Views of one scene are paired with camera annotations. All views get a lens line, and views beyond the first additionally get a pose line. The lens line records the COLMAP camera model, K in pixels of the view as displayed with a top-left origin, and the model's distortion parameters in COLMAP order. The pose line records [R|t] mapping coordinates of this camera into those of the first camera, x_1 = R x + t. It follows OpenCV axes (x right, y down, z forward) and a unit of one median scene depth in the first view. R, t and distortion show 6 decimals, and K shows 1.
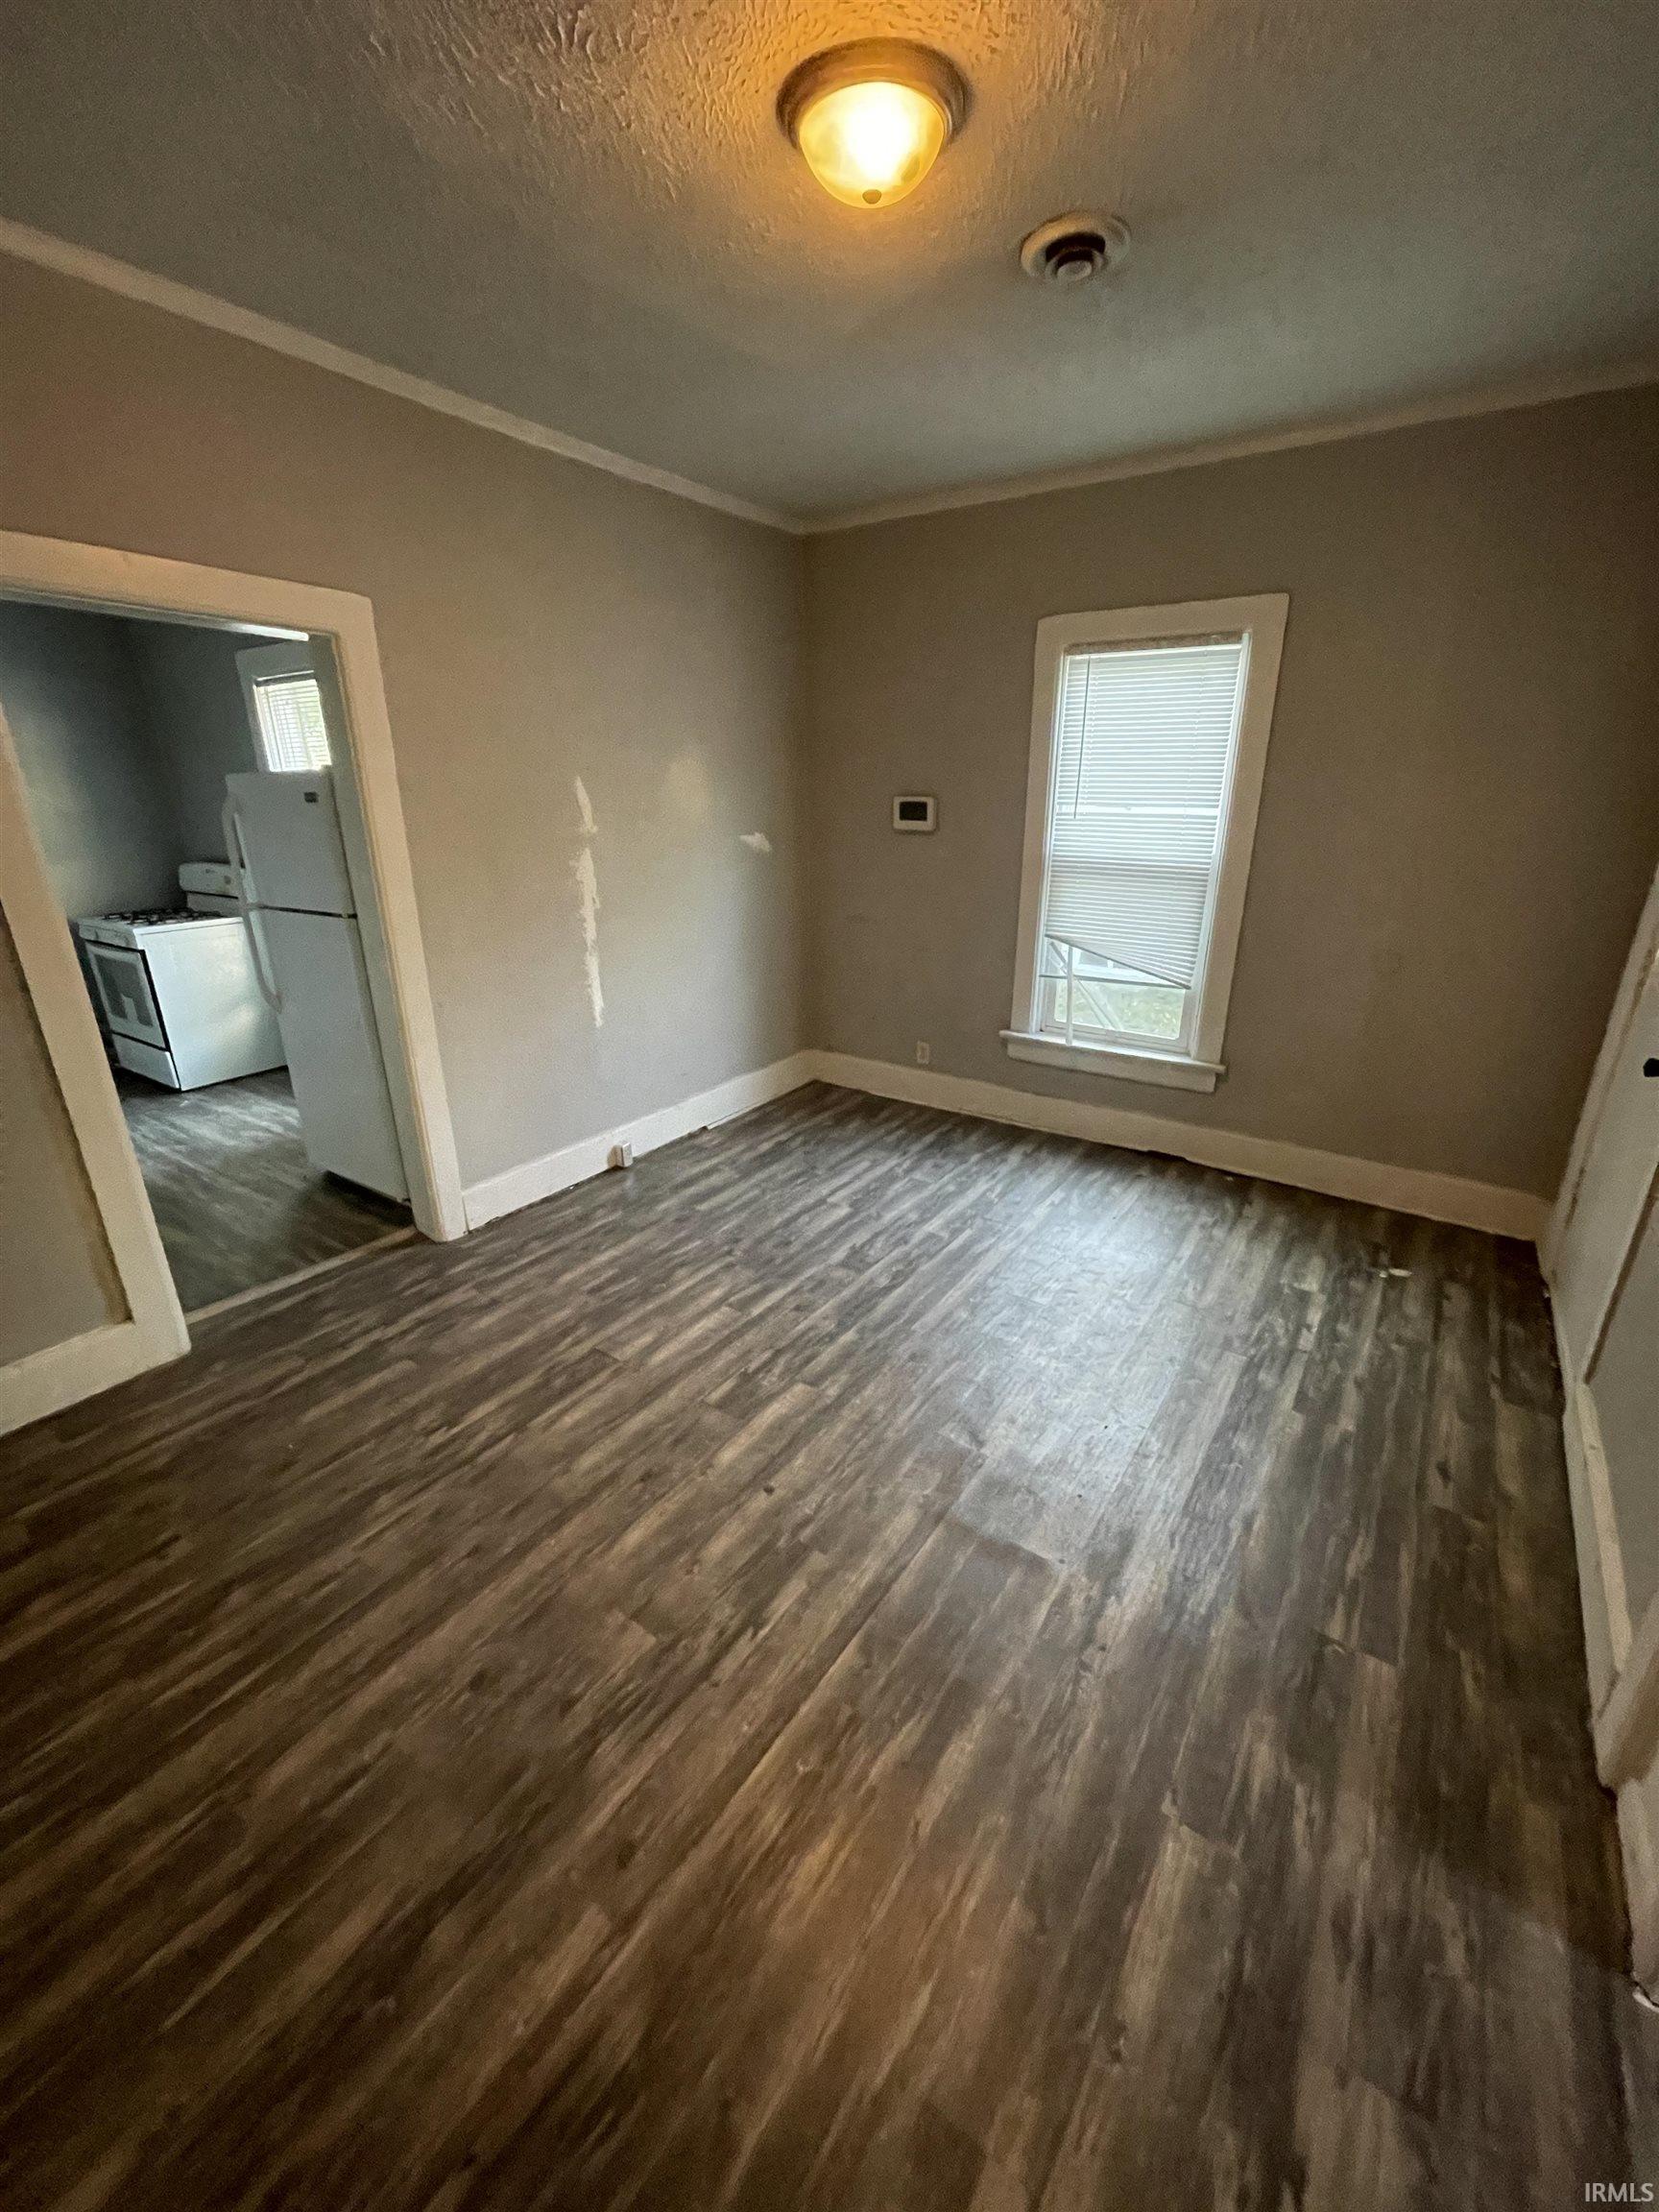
lens RADIAL K [[888.5, 0, 836.1], [0, 888.5, 1101.9], [0, 0, 1]] dist [-0.001345, 0.000074]
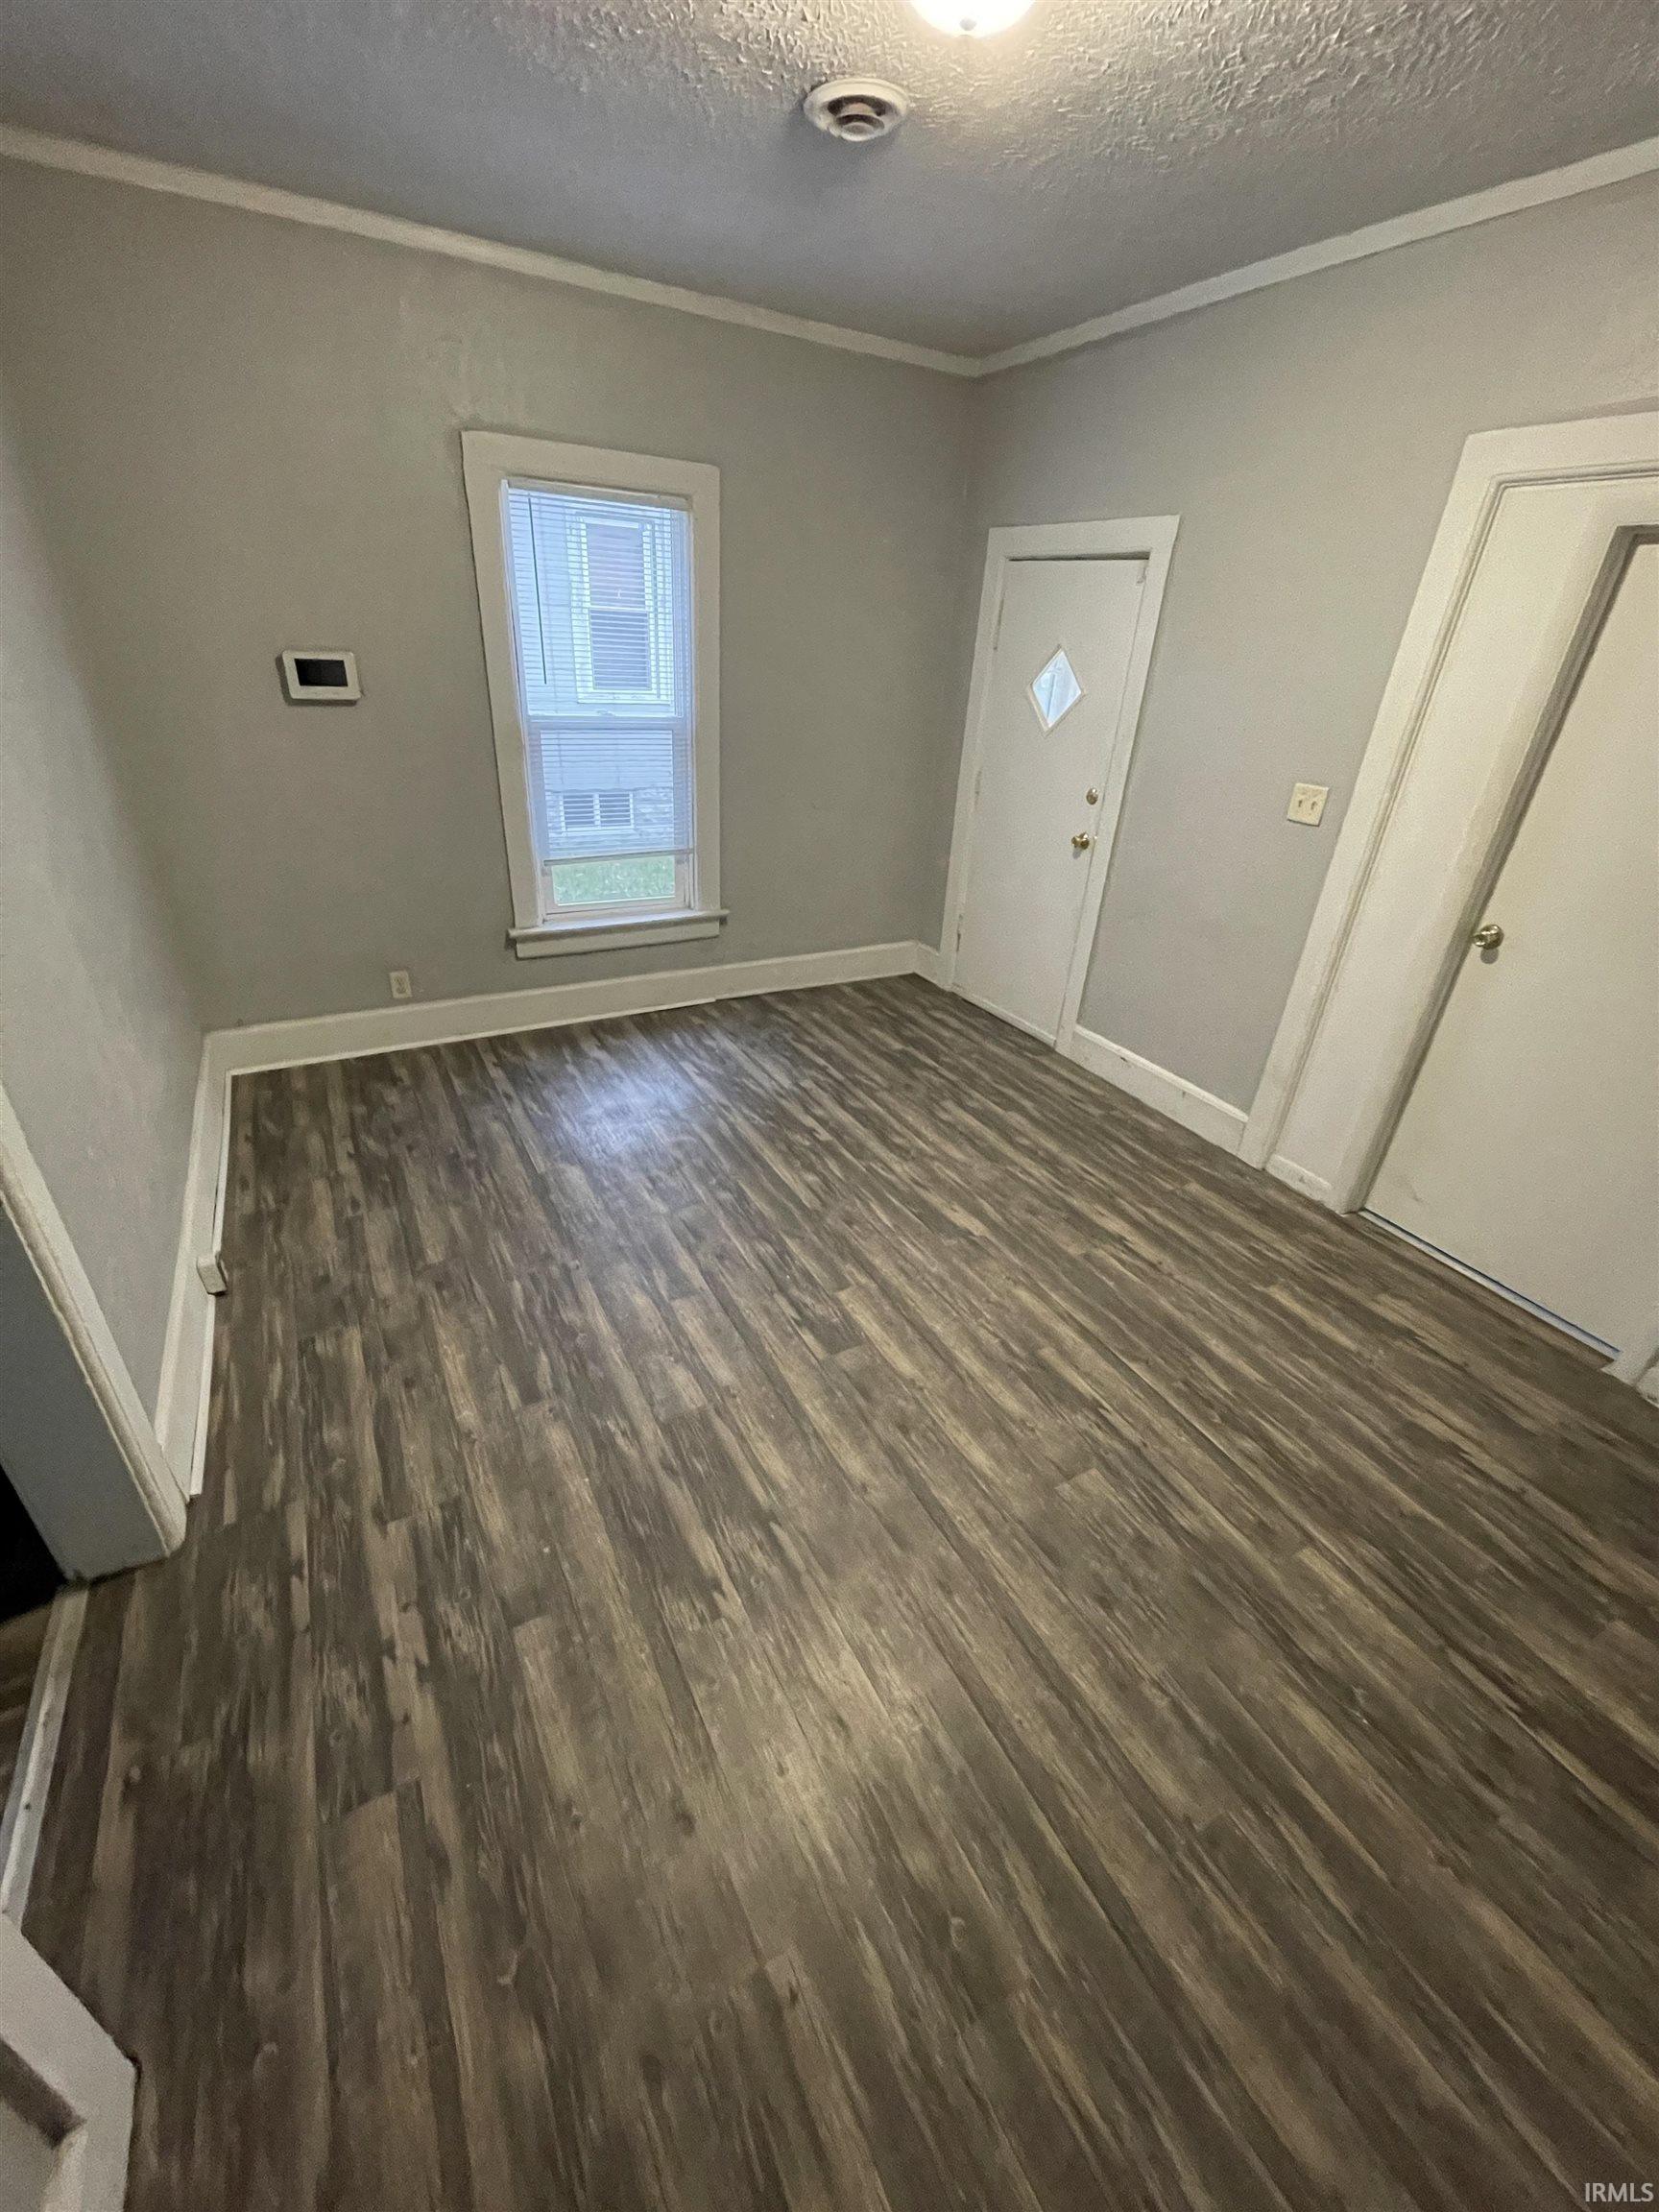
lens RADIAL K [[888.5, 0, 836.1], [0, 888.5, 1101.9], [0, 0, 1]] dist [-0.001345, 0.000074]
pose [[0.435012, -0.404344, 0.804531, -0.734883], [0.254841, 0.912257, 0.320691, -0.203251], [-0.863609, 0.065523, 0.499887, 0.447392]]
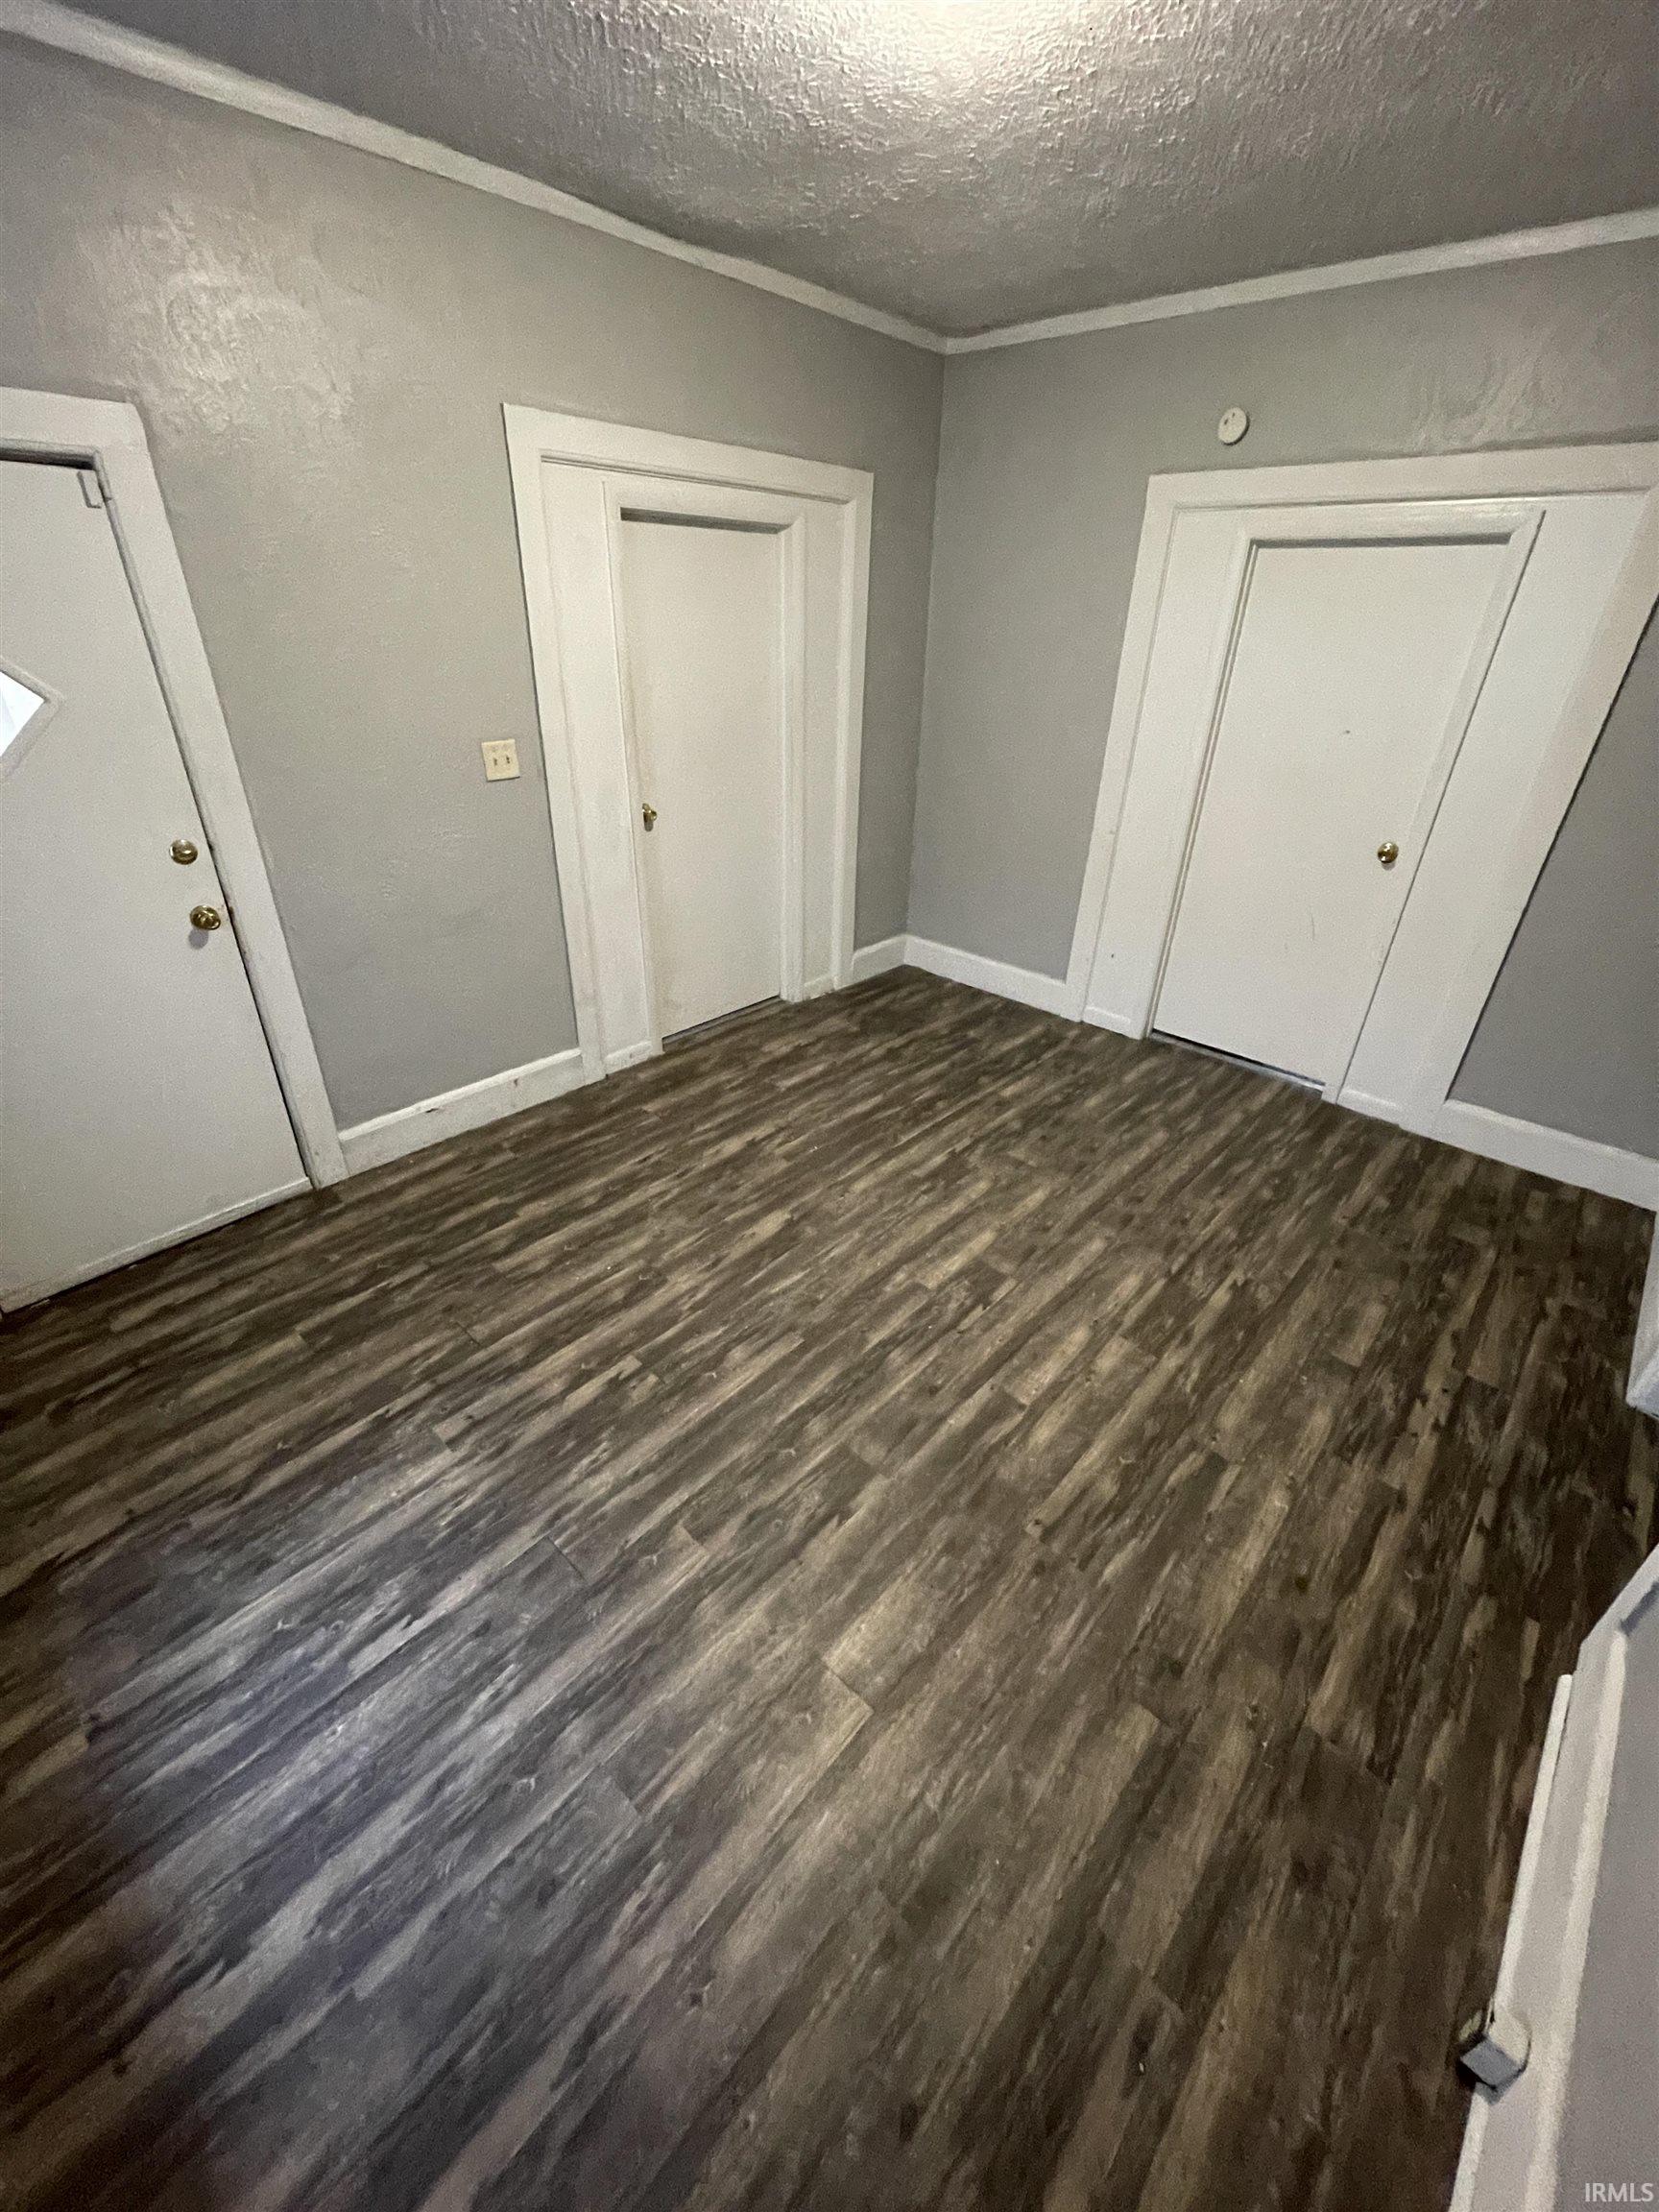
lens RADIAL K [[888.5, 0, 836.1], [0, 888.5, 1101.9], [0, 0, 1]] dist [-0.001345, 0.000074]
pose [[-0.991085, -0.089453, 0.098732, -0.013371], [0.016961, 0.650325, 0.759467, -0.591248], [-0.132145, 0.754371, -0.643010, 1.438789]]
